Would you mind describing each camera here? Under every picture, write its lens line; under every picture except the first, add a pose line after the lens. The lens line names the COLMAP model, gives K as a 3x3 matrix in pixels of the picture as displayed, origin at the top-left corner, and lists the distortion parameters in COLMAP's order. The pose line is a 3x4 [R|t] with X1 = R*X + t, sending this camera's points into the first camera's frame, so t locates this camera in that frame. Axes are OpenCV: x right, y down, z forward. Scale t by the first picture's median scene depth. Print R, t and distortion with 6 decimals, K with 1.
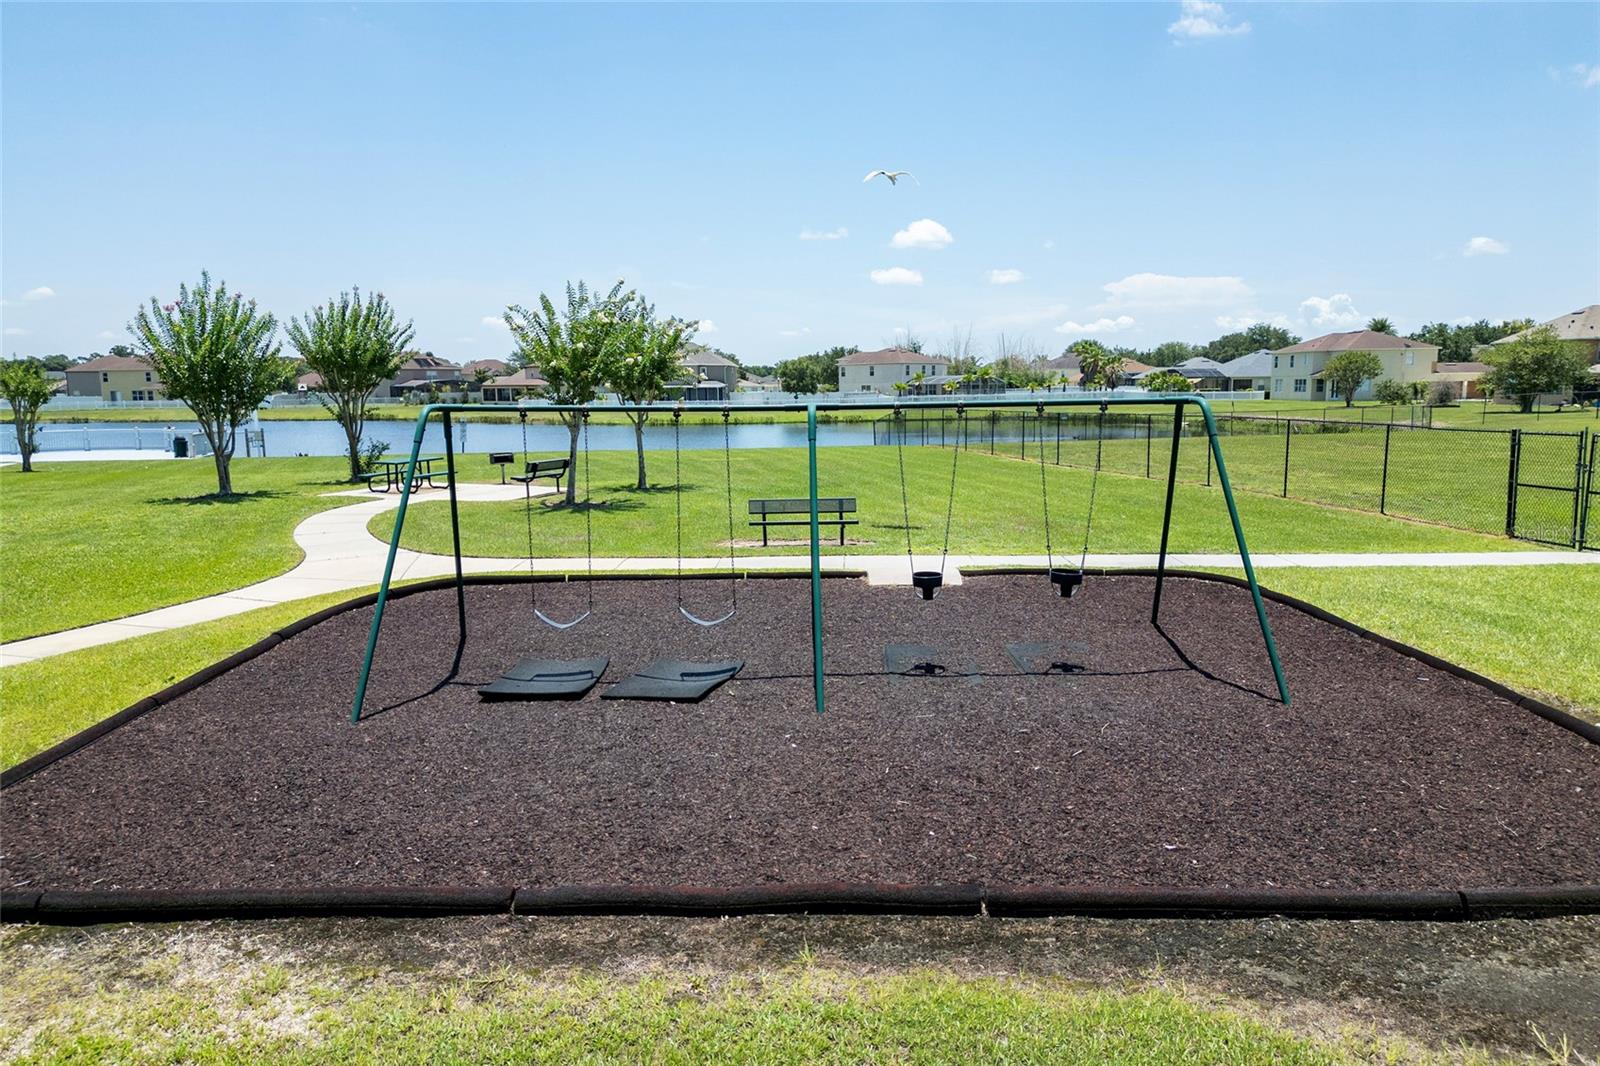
lens RADIAL K [[1119.3, 0, 800.0], [0, 1119.3, 533.0], [0, 0, 1]] dist [0.070840, -0.071269]
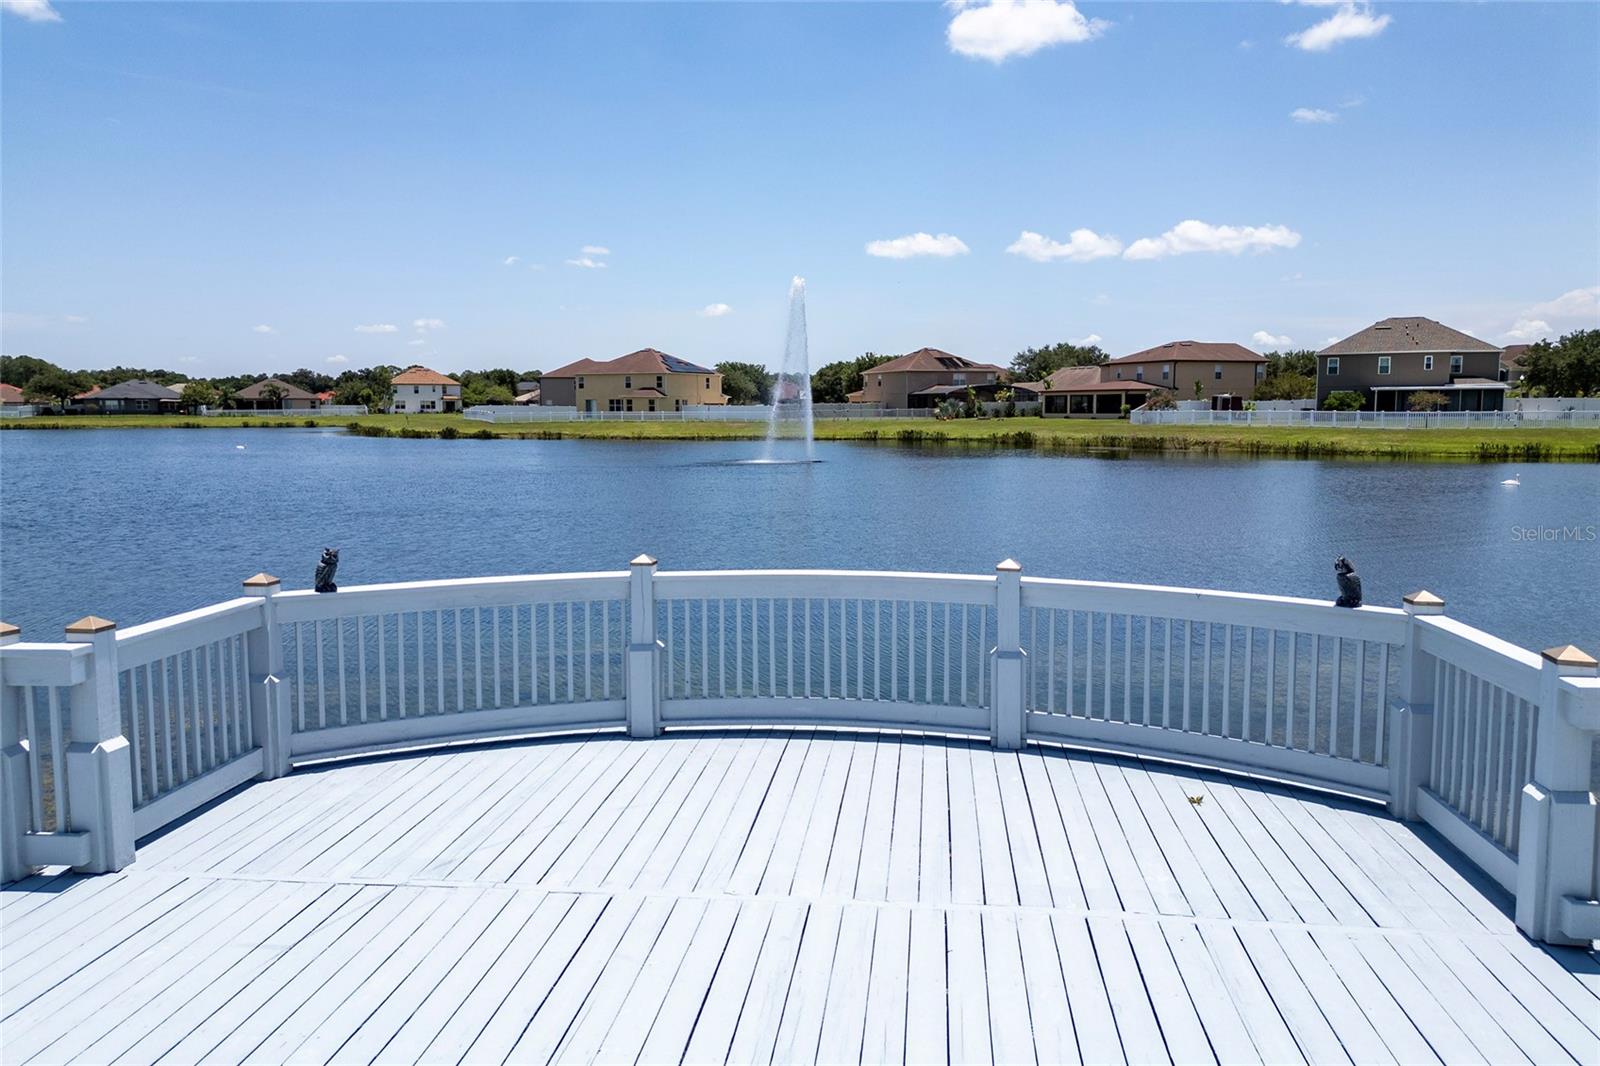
lens RADIAL K [[1119.3, 0, 800.0], [0, 1119.3, 533.0], [0, 0, 1]] dist [0.070840, -0.071269]
pose [[0.941781, 0.042830, -0.333487, -0.189529], [-0.047623, 0.998846, -0.006206, -0.031747], [0.332837, 0.021727, 0.942734, 0.295557]]
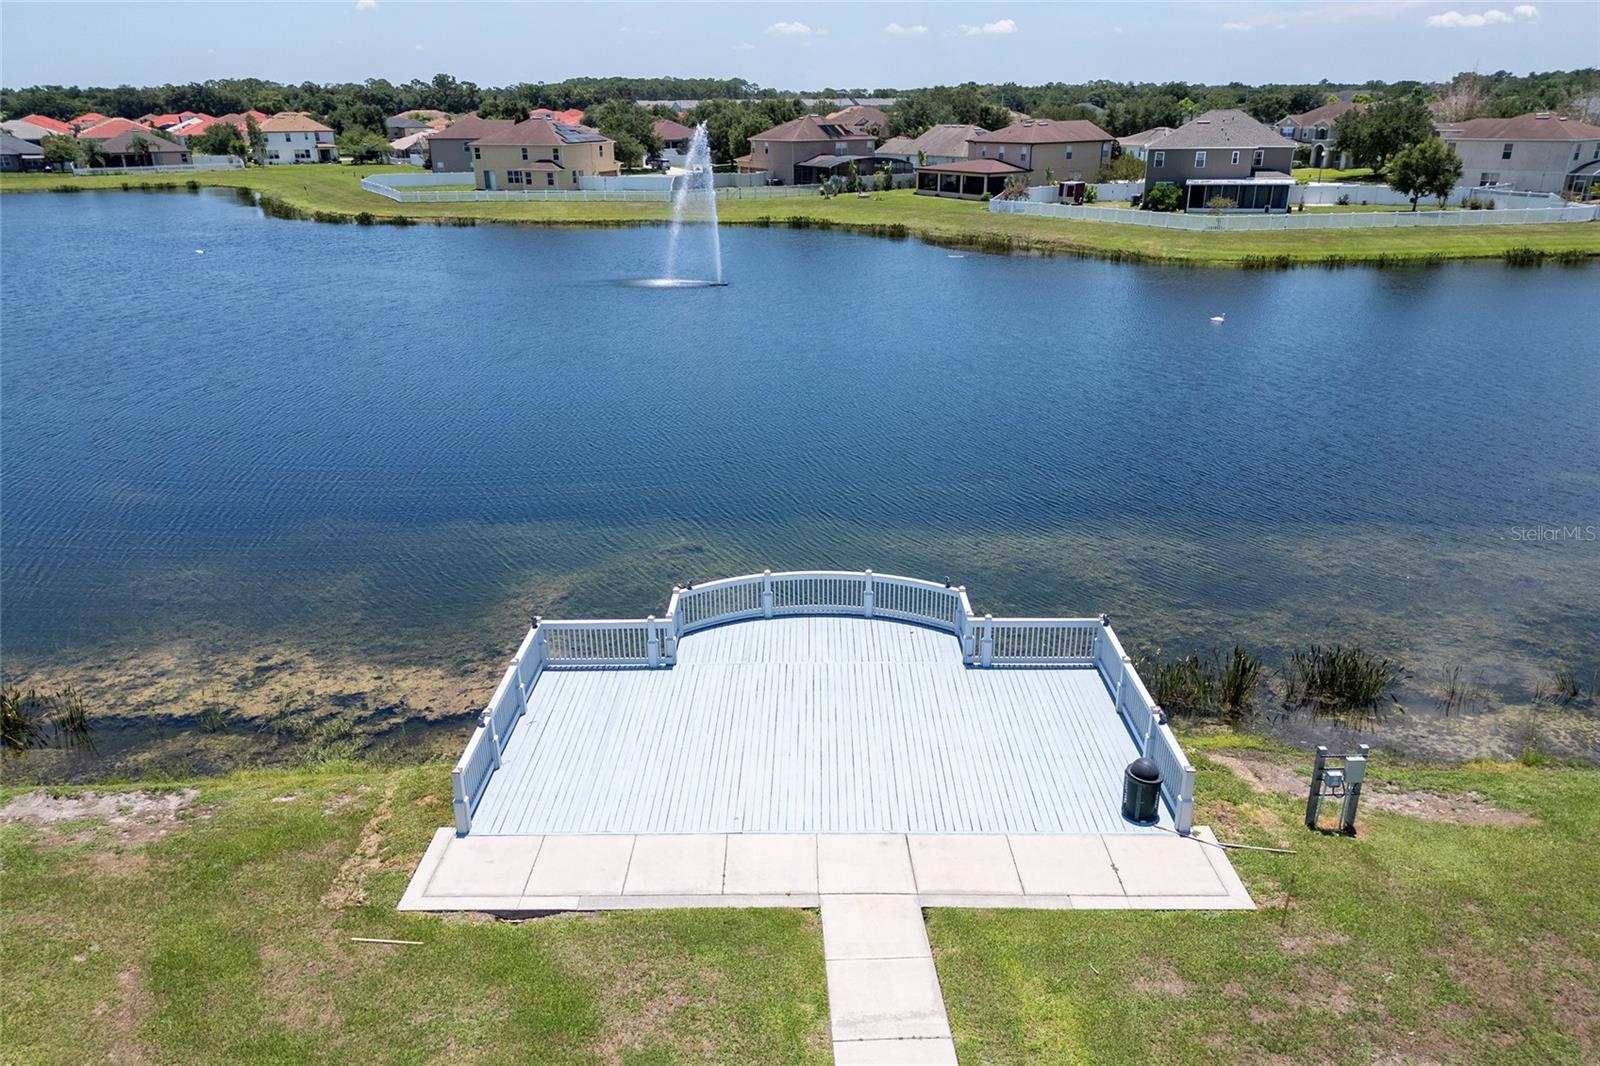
lens RADIAL K [[1119.3, 0, 800.0], [0, 1119.3, 533.0], [0, 0, 1]] dist [0.070840, -0.071269]
pose [[0.972642, 0.081929, -0.217384, -0.173739], [-0.028994, 0.971243, 0.236318, -0.068834], [0.230494, -0.223549, 0.947047, 0.199765]]
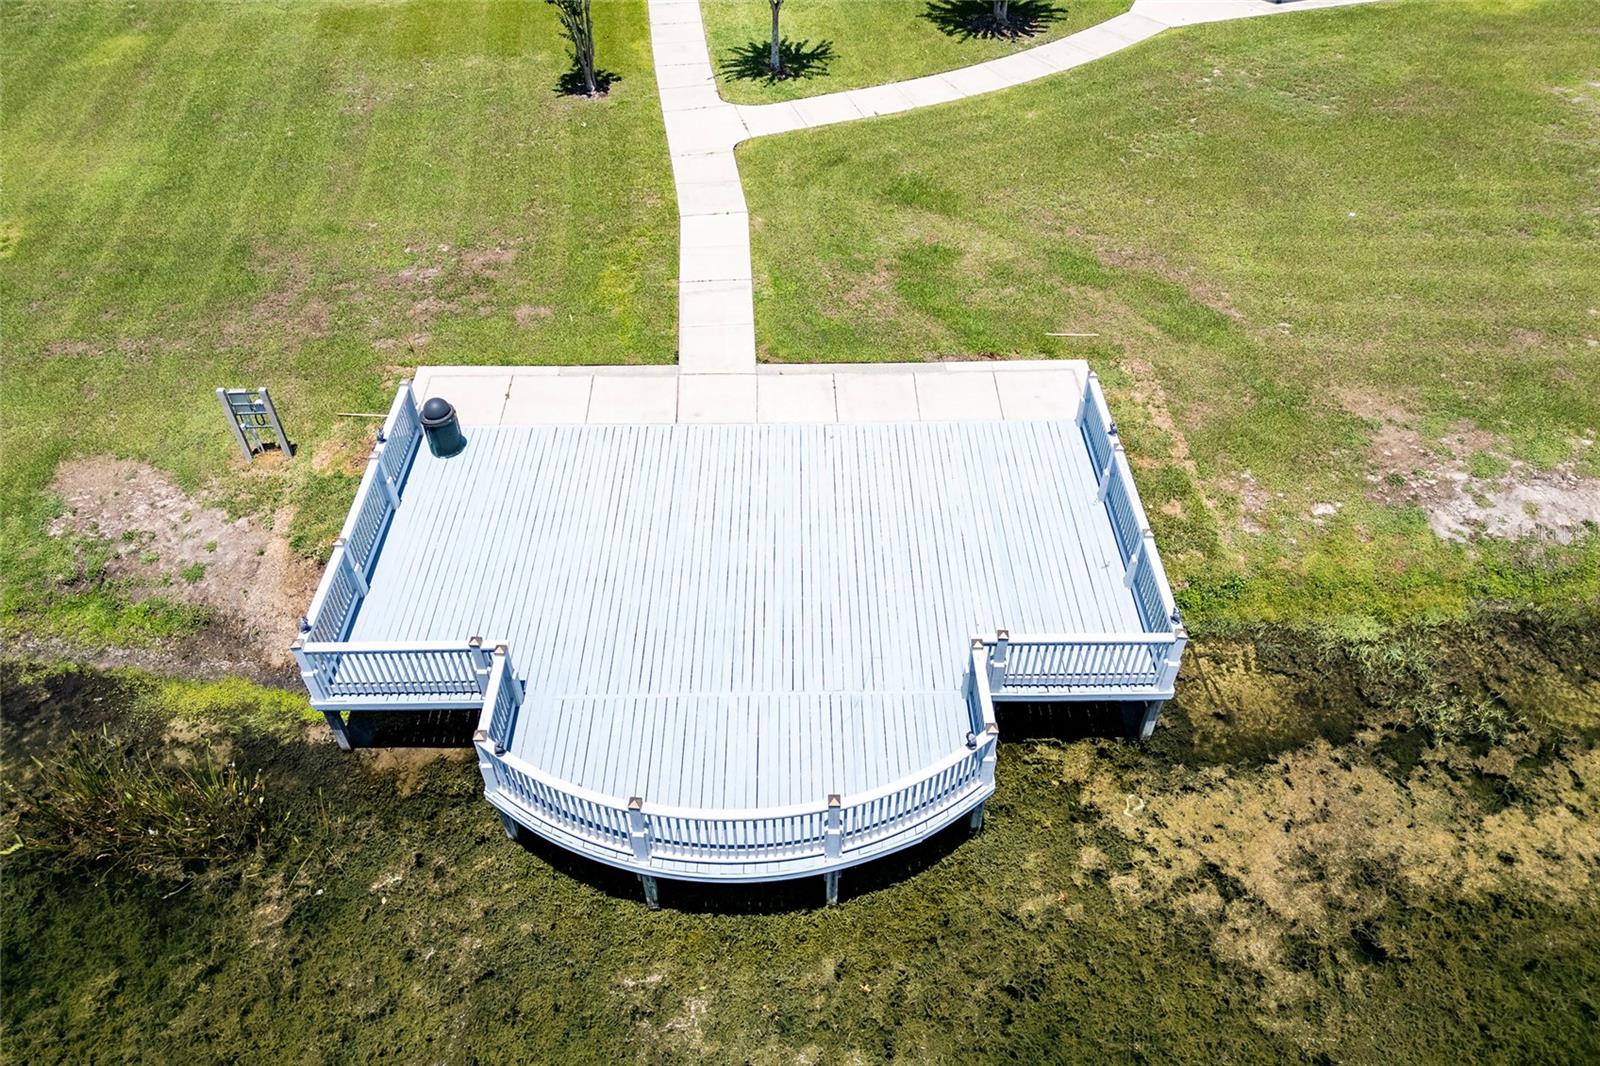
lens RADIAL K [[1119.3, 0, 800.0], [0, 1119.3, 533.0], [0, 0, 1]] dist [0.070840, -0.071269]
pose [[-0.976473, -0.137580, 0.166049, -0.215549], [0.044977, 0.623152, 0.780807, -0.097816], [-0.210898, 0.769905, -0.602303, 0.362003]]
